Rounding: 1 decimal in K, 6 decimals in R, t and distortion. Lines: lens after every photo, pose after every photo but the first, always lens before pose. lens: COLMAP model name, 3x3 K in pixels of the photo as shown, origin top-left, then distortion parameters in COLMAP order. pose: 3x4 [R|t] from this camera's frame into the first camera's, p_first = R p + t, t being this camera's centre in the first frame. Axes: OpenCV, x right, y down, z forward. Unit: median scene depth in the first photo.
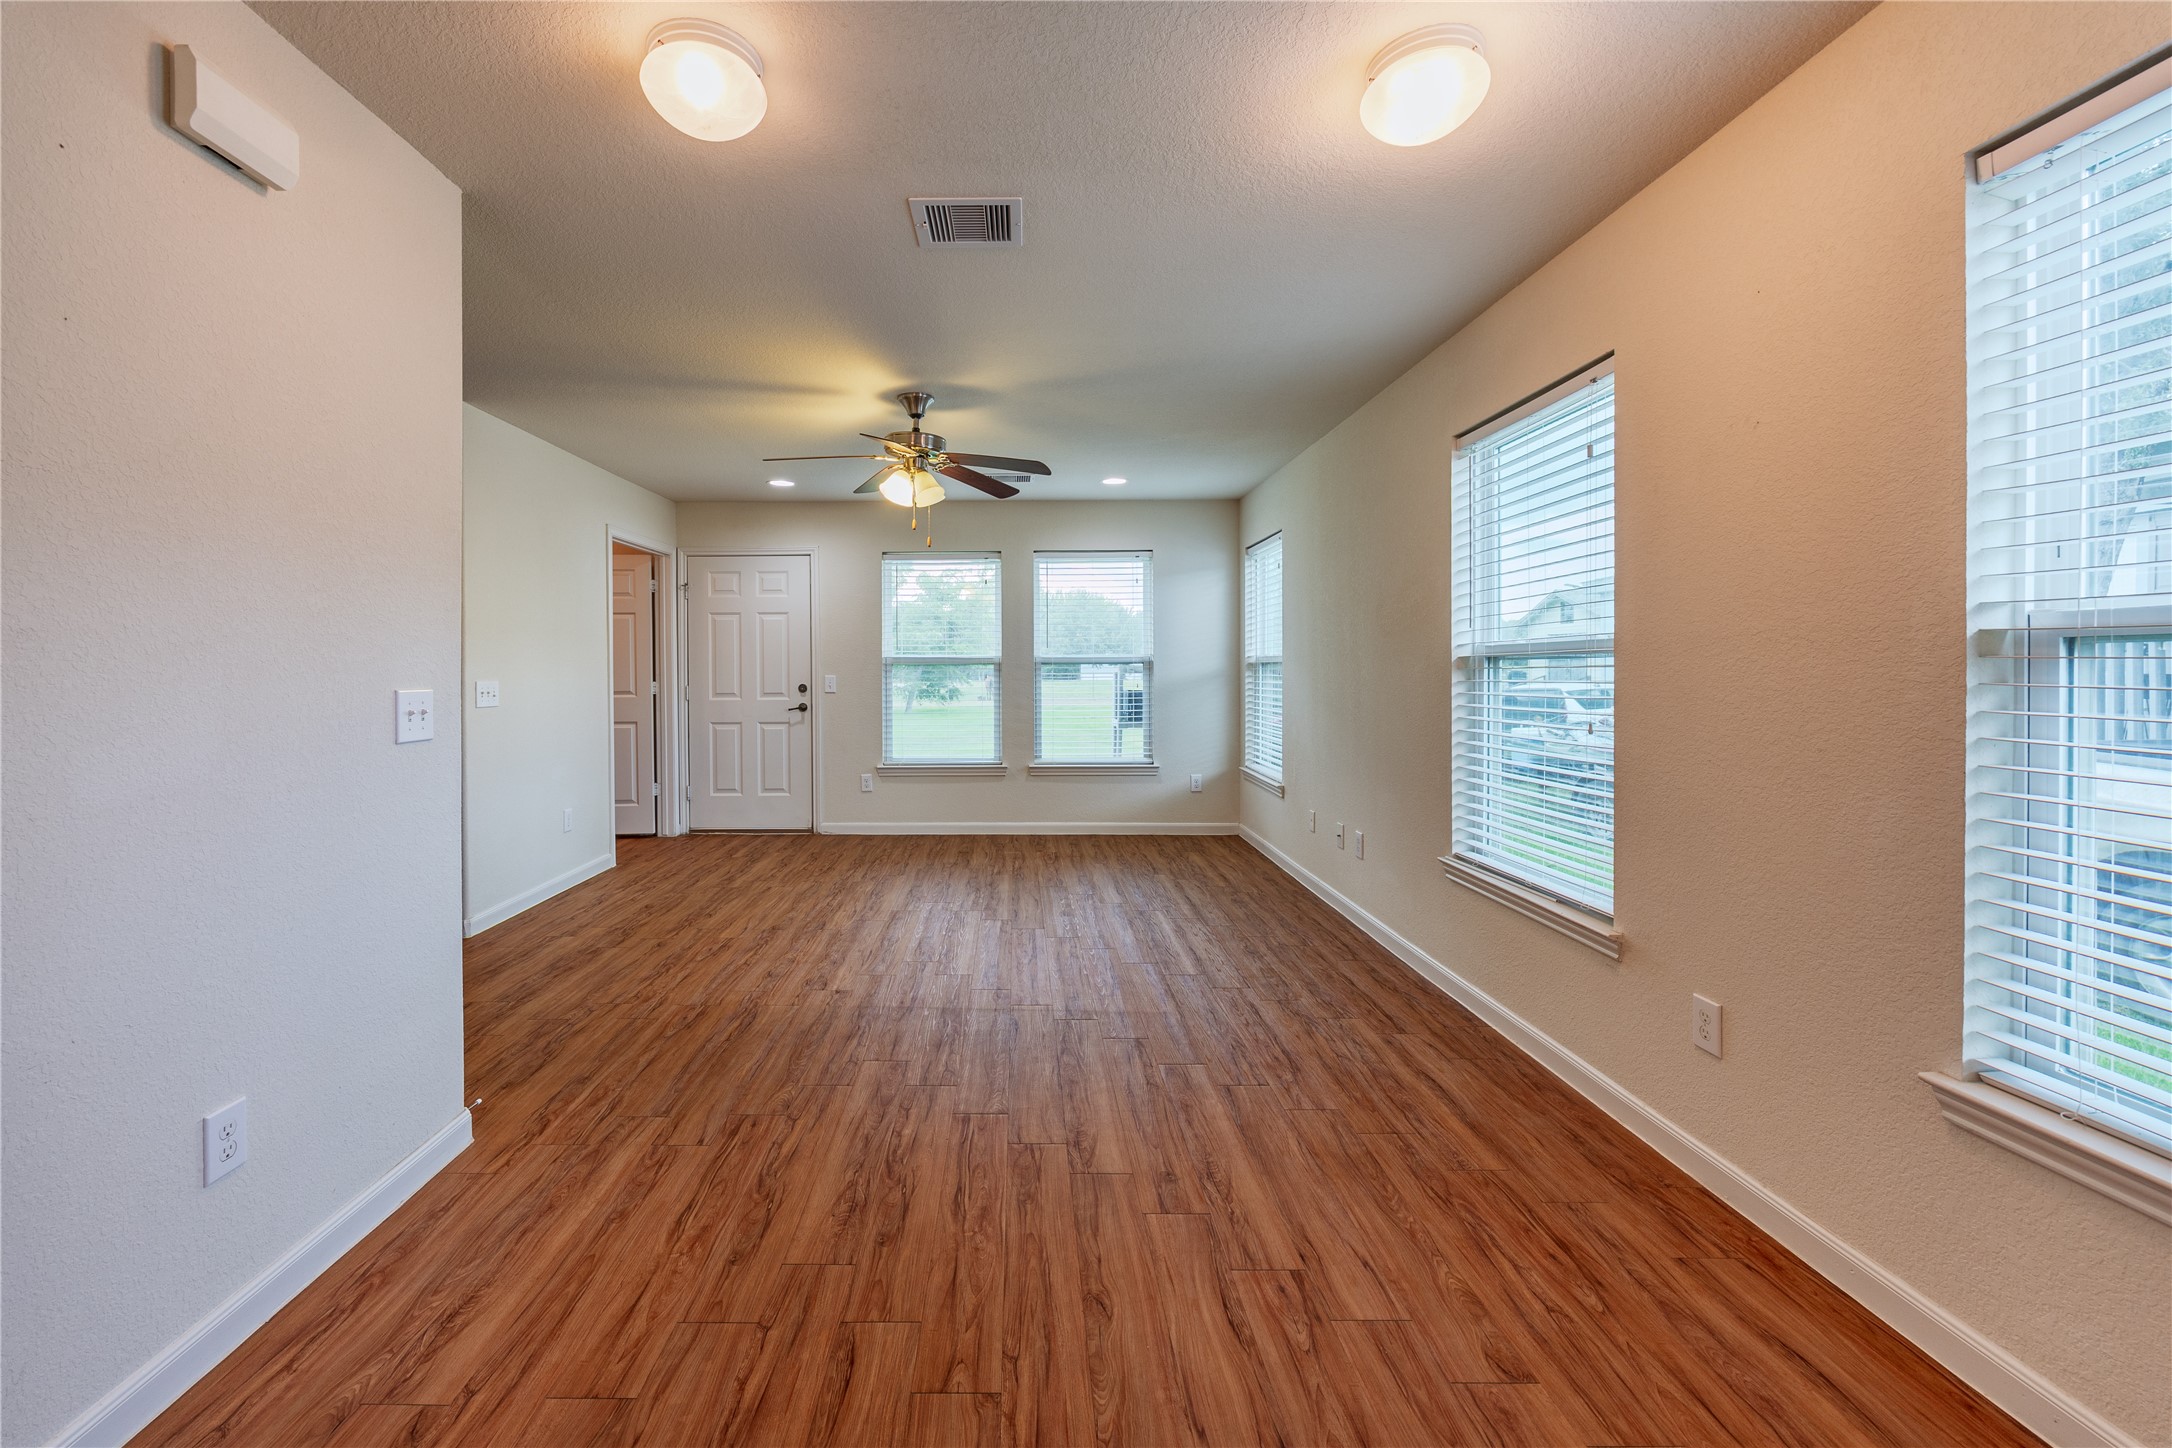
lens RADIAL K [[872.4, 0, 1004.8], [0, 872.4, 683.2], [0, 0, 1]] dist [-0.002394, -0.000290]
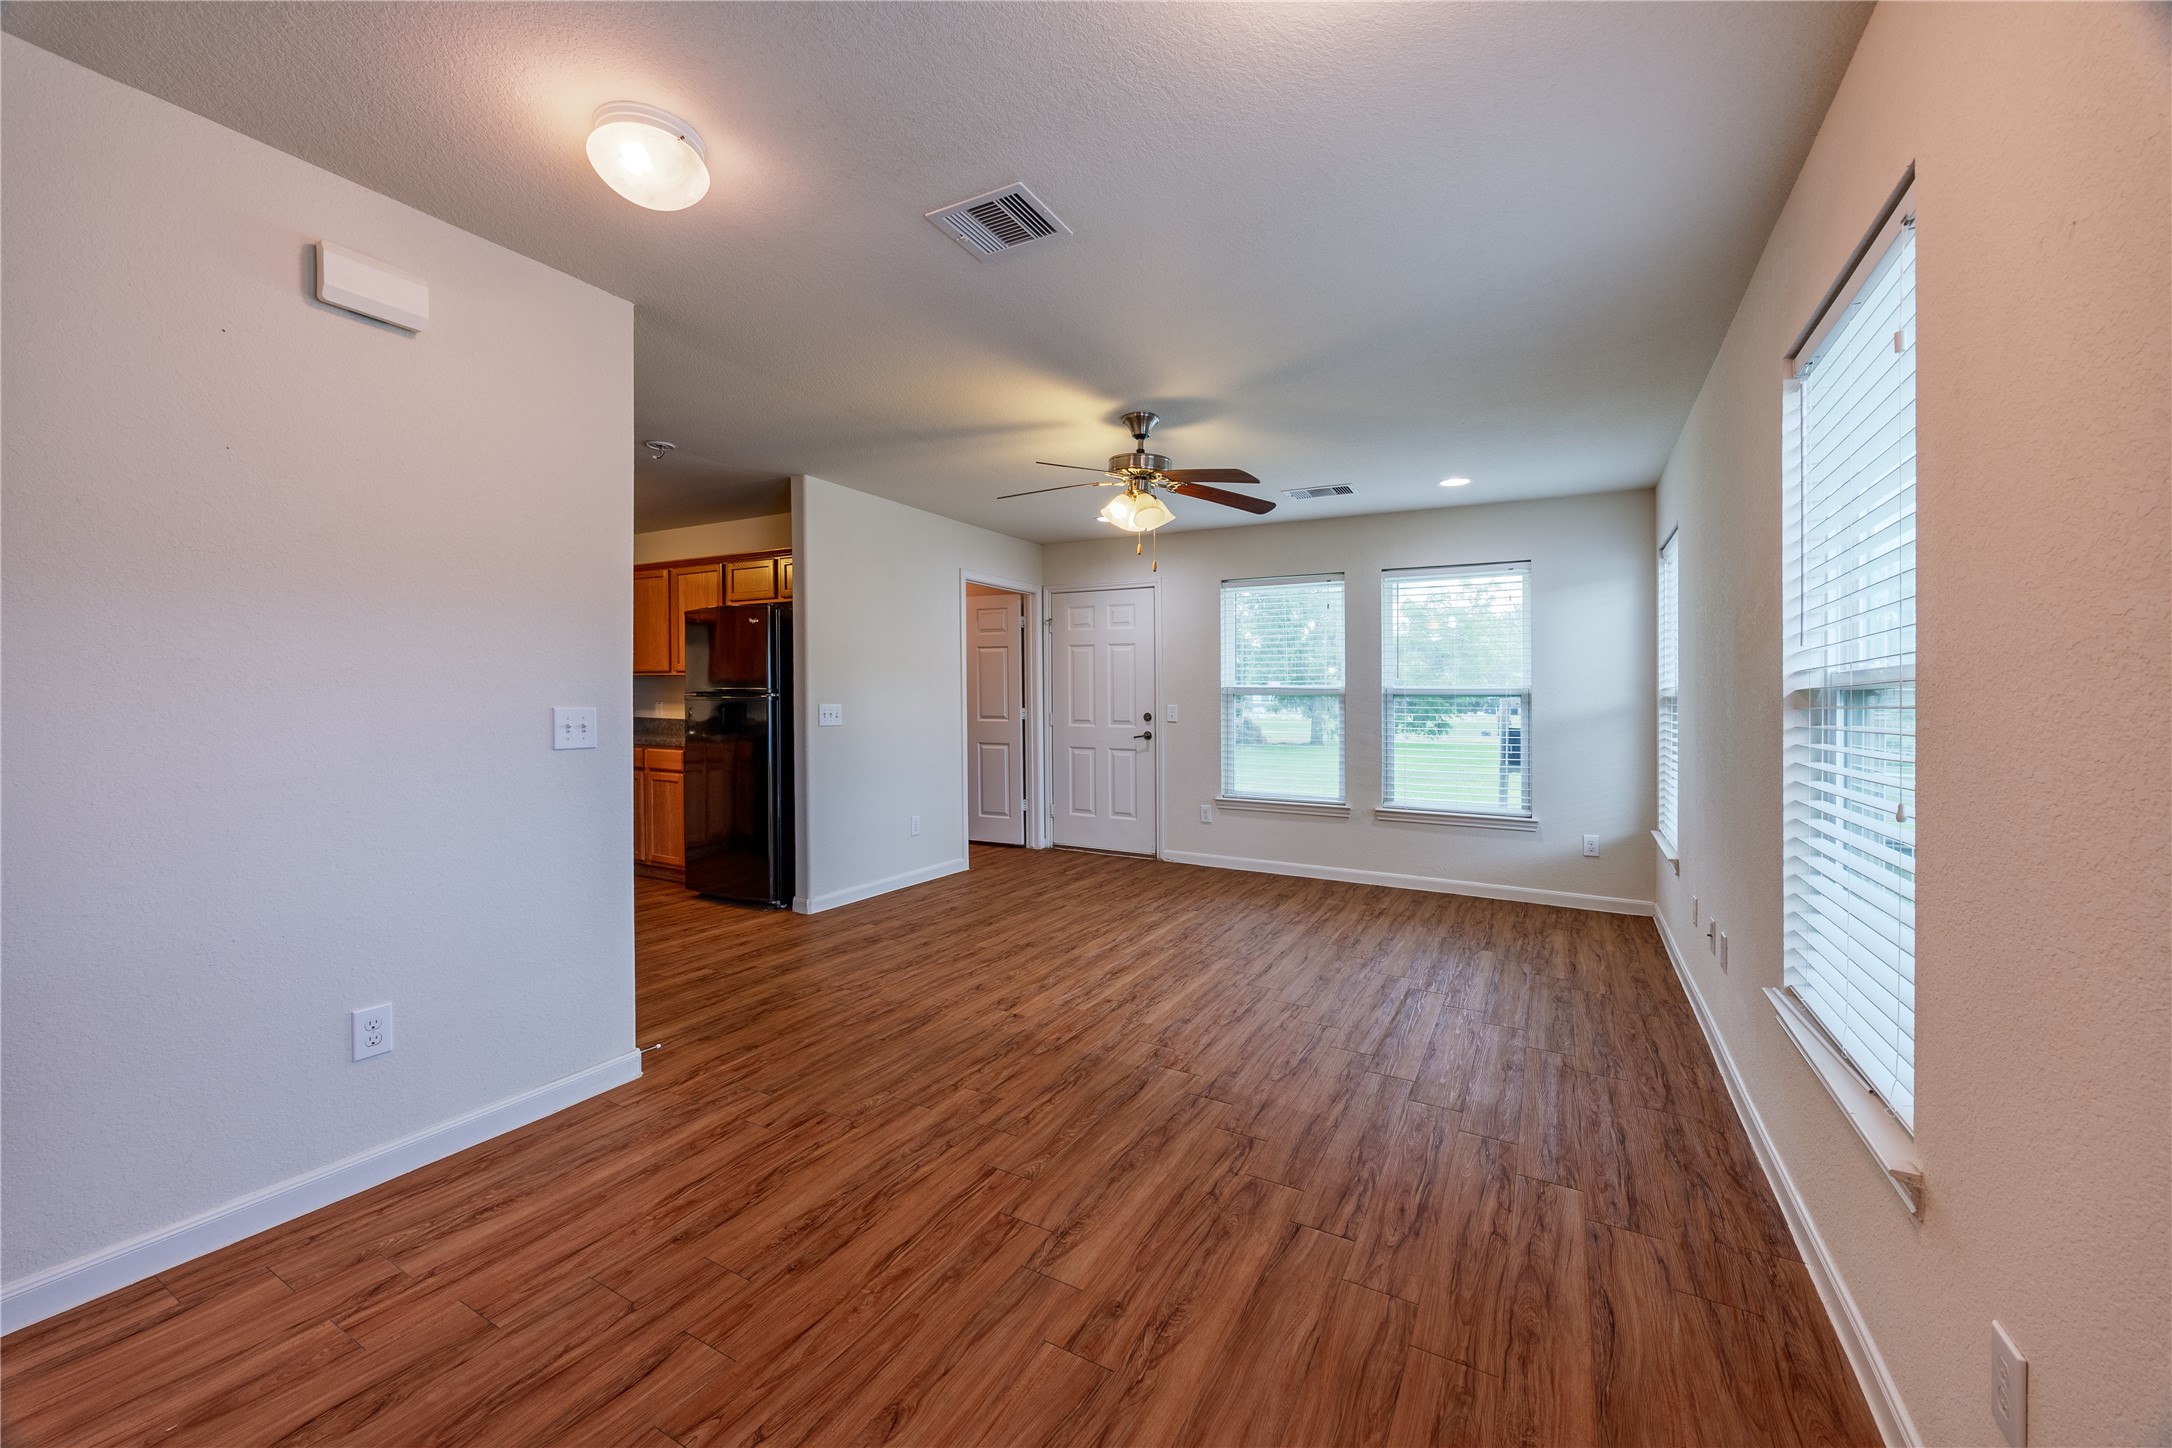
lens RADIAL K [[843.3, 0, 1079.1], [0, 843.3, 712.6], [0, 0, 1]] dist [-0.002516, 0.000110]
pose [[0.877151, 0.021121, -0.479750, 0.283165], [-0.021596, 0.999757, 0.004529, -0.003503], [0.479729, 0.006388, 0.877393, 0.145464]]
